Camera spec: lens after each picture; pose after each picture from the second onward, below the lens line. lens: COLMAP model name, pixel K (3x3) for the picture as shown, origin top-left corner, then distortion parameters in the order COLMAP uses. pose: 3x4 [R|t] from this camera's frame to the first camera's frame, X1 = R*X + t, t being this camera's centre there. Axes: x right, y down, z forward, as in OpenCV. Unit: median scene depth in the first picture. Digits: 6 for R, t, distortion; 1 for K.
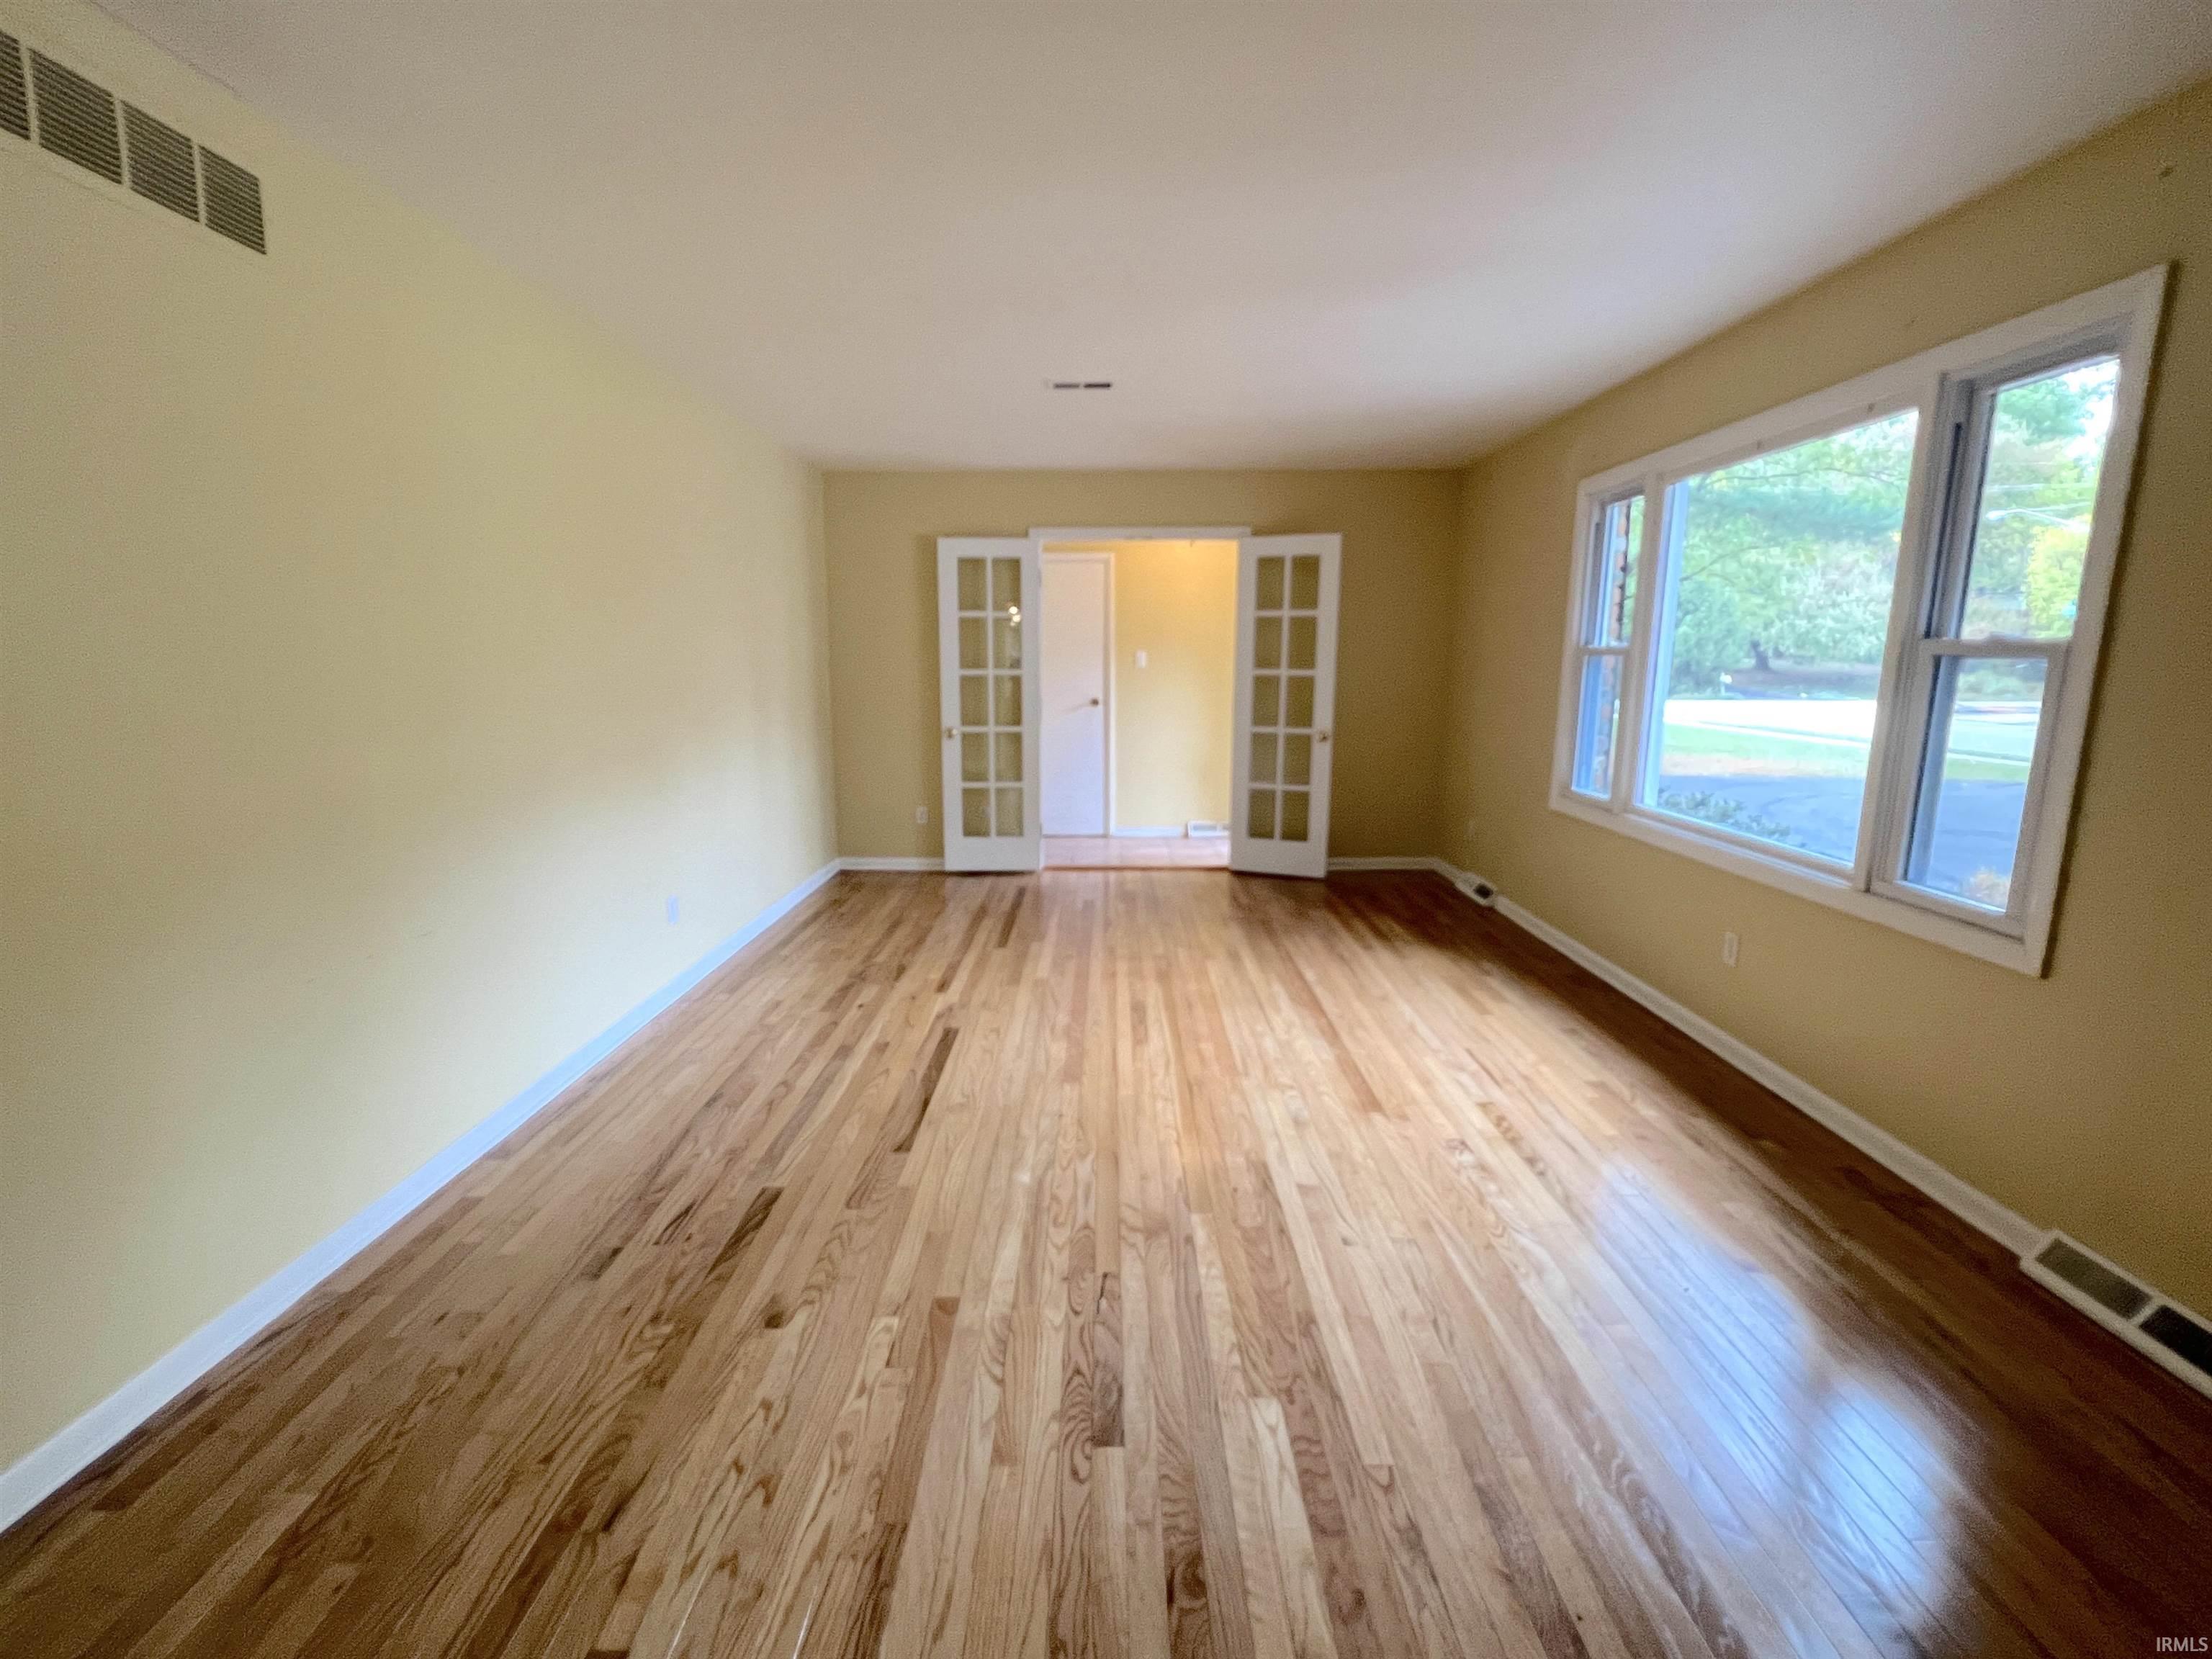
lens RADIAL K [[970.3, 0, 1099.4], [0, 970.3, 824.5], [0, 0, 1]] dist [0.010451, 0.000326]
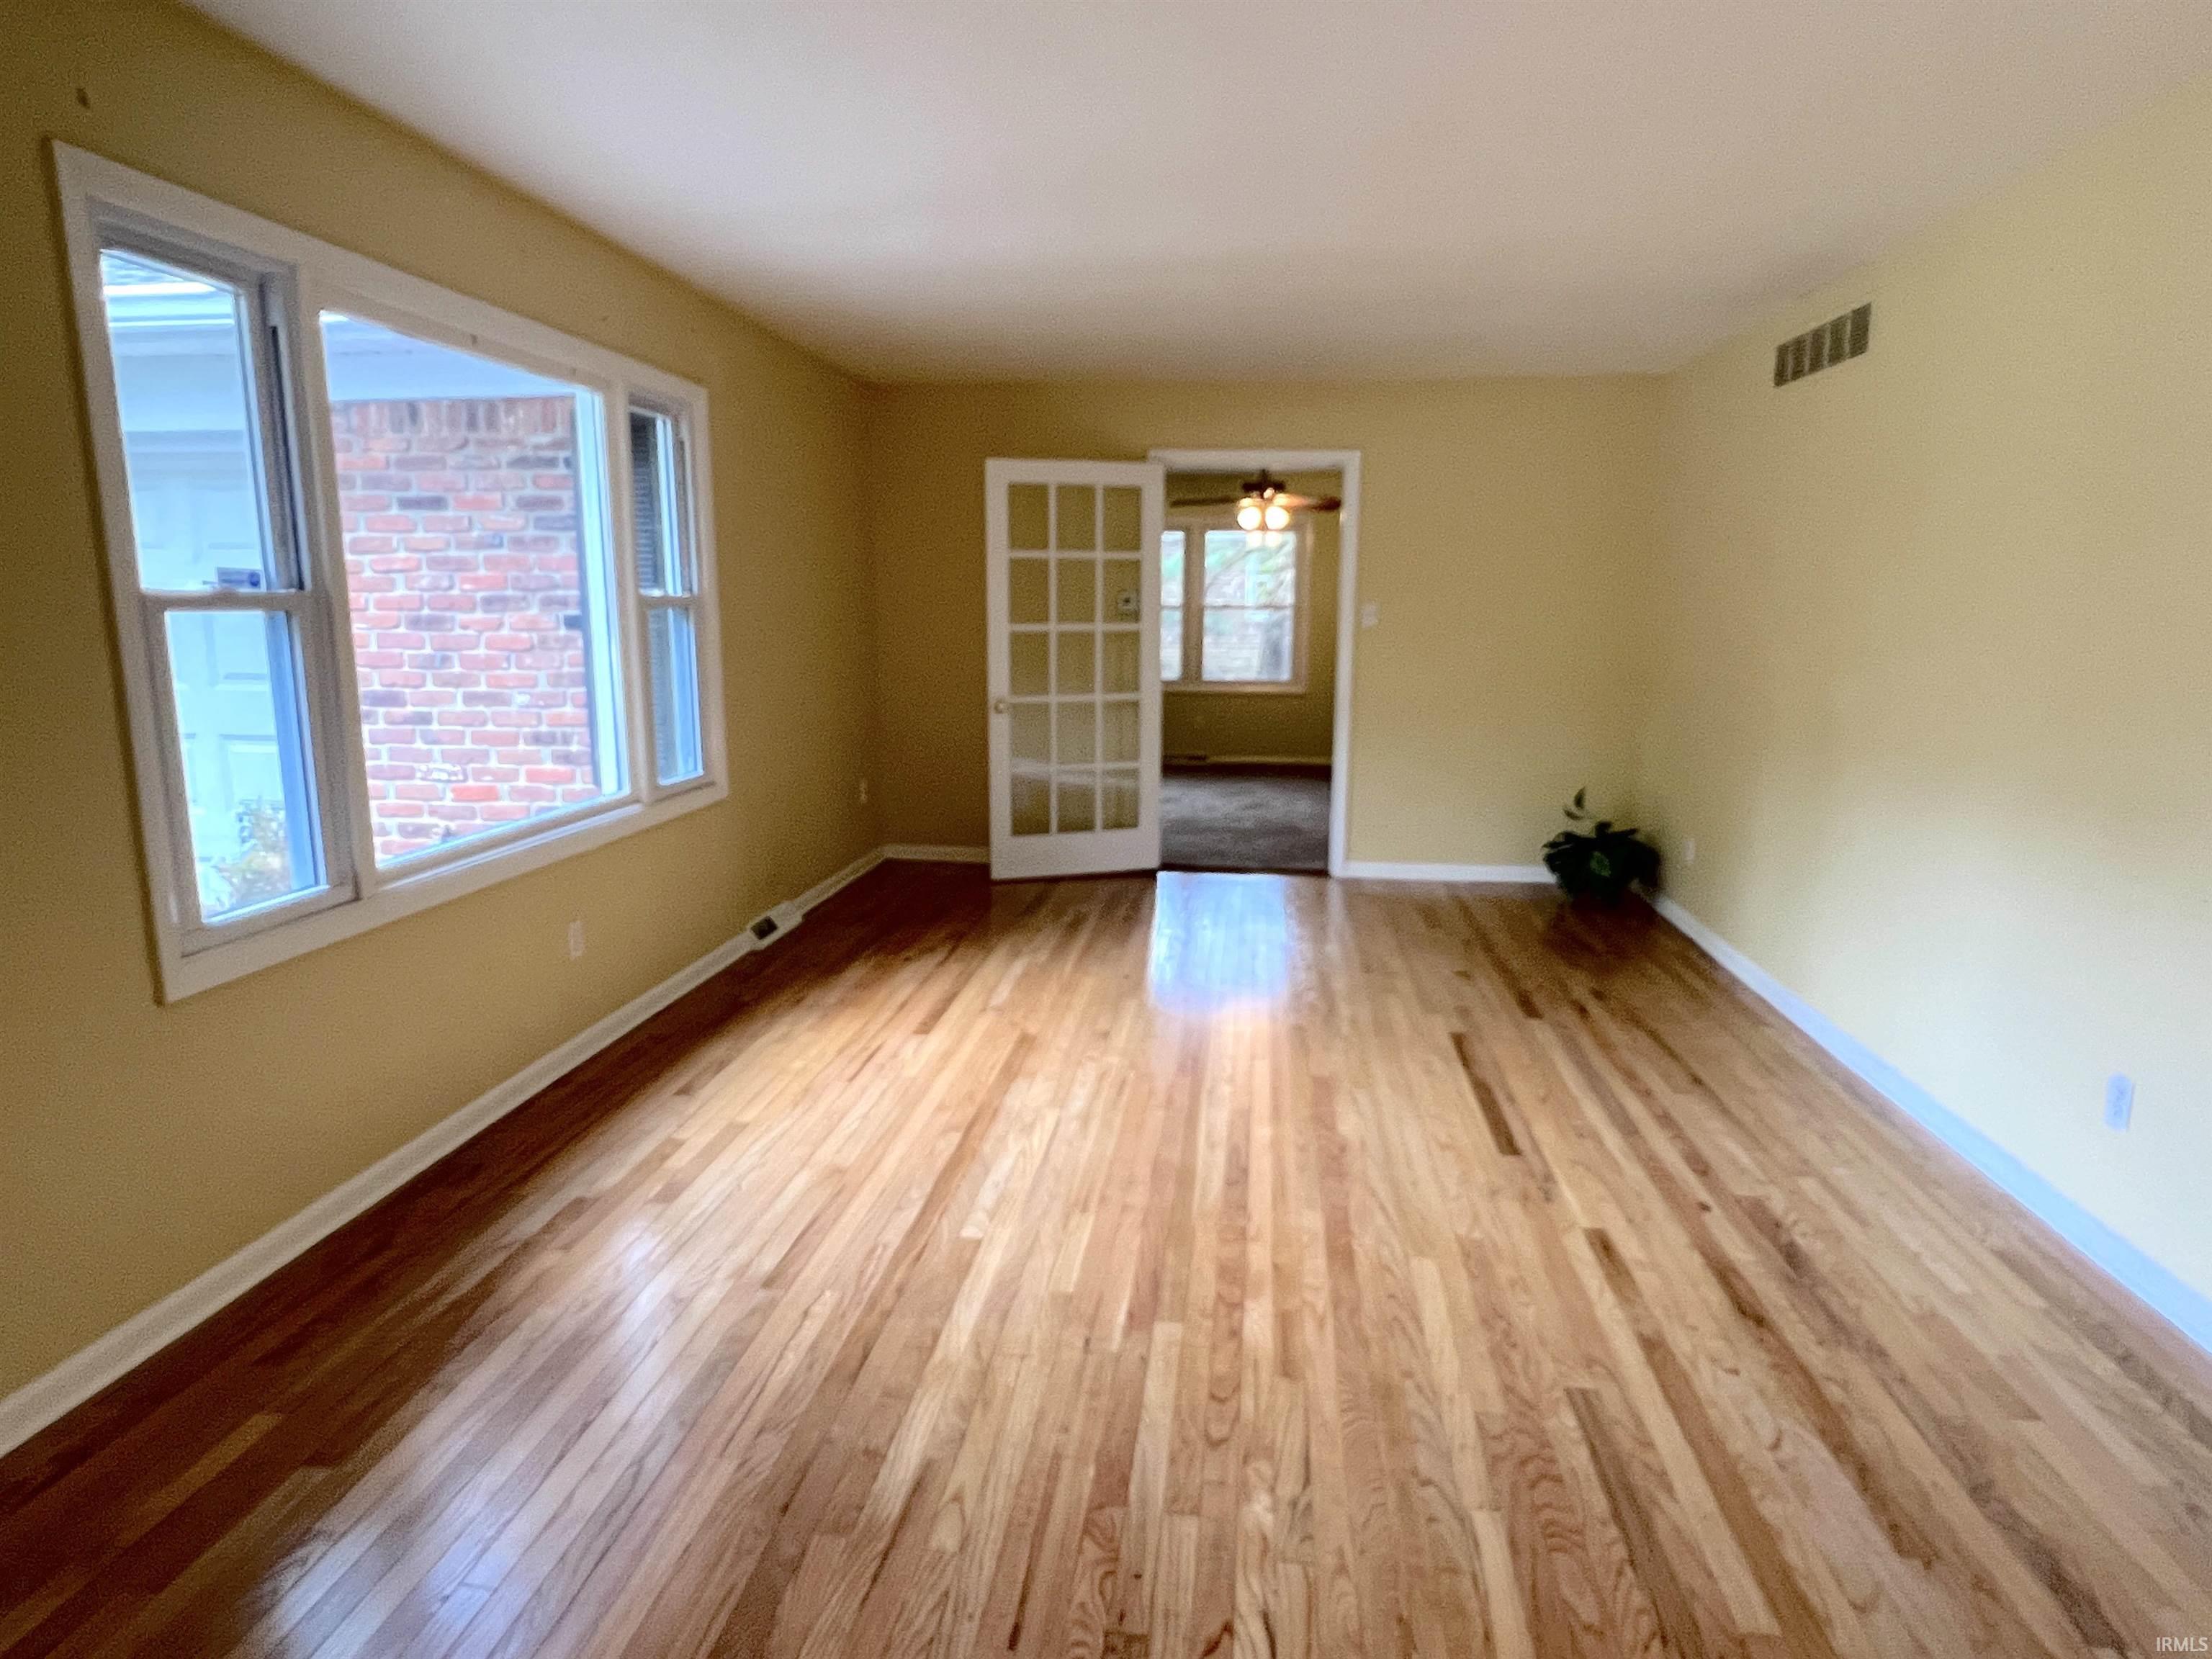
lens RADIAL K [[1303.4, 0, 1100.5], [0, 1303.4, 830.3], [0, 0, 1]] dist [0.007210, 0.001270]
pose [[-0.993721, -0.027398, 0.108482, 0.047369], [0.011265, 0.940130, 0.340630, -0.343287], [-0.111320, 0.339714, -0.933918, 1.910510]]
